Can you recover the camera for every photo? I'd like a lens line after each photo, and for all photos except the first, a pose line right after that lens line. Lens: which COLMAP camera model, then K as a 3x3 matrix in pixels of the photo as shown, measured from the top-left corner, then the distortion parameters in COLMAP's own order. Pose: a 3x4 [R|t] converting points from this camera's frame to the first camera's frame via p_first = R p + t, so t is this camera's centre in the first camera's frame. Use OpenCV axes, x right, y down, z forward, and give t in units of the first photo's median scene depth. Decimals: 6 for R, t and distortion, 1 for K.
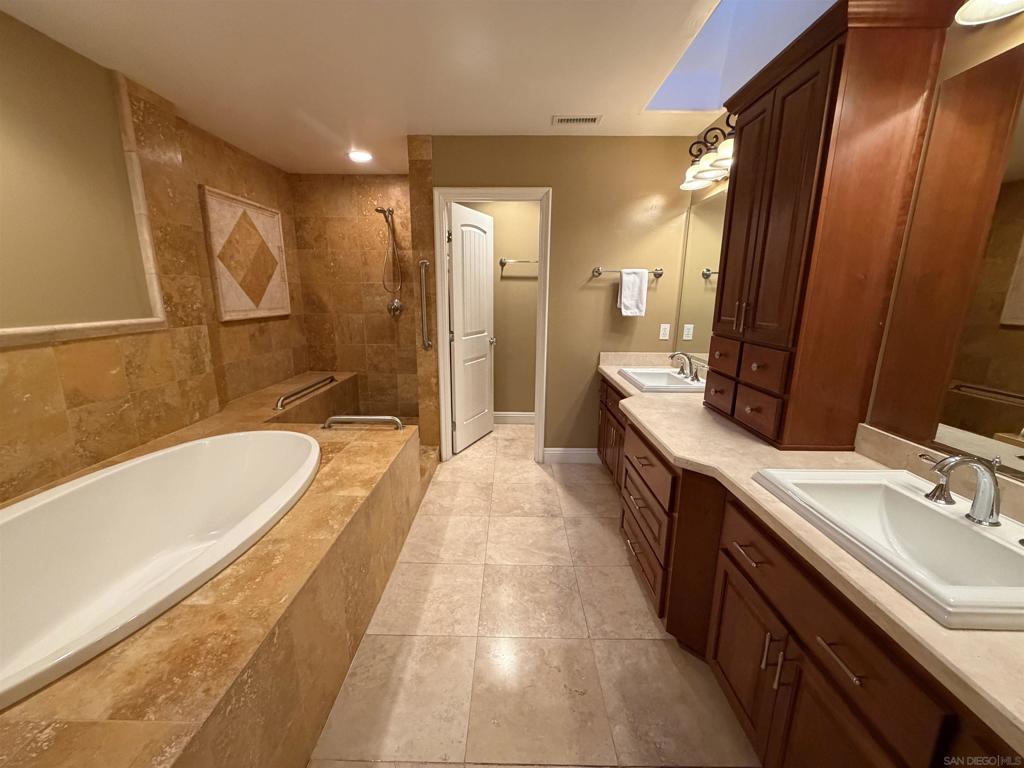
lens RADIAL K [[410.2, 0, 507.1], [0, 410.2, 383.3], [0, 0, 1]] dist [0.001138, -0.000840]
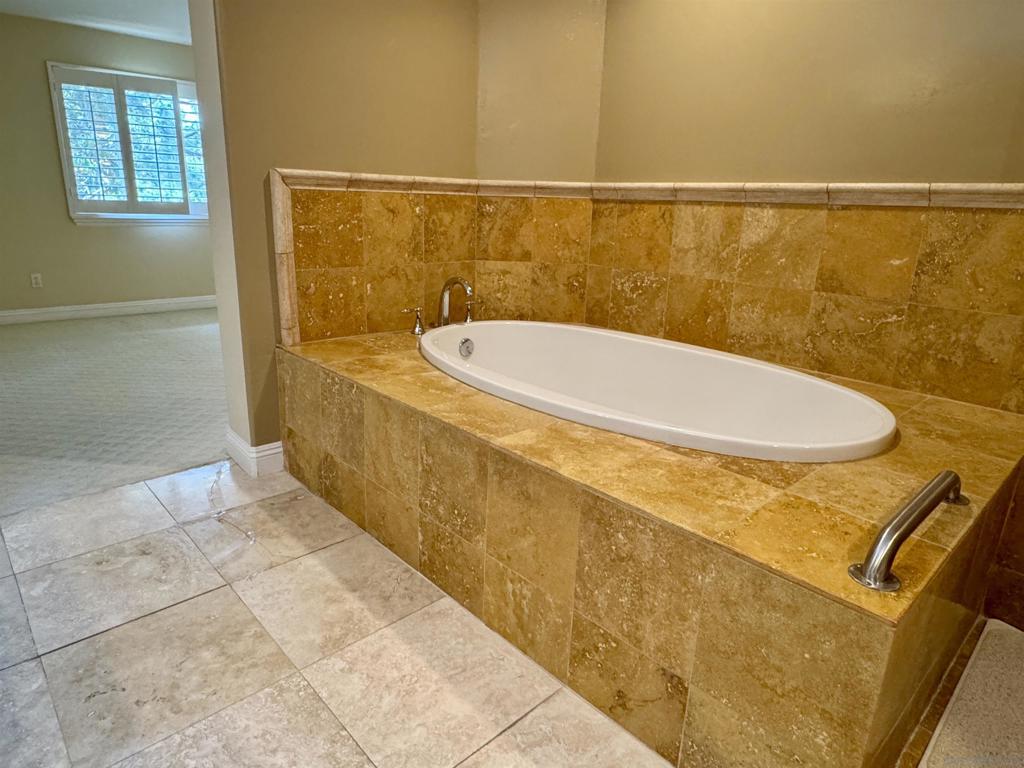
lens RADIAL K [[628.7, 0, 508.0], [0, 628.7, 381.1], [0, 0, 1]] dist [0.001801, -0.000846]
pose [[-0.725611, 0.159838, -0.669284, 0.224411], [-0.185665, 0.891095, 0.414100, -0.175185], [0.662584, 0.424738, -0.616911, 1.405400]]
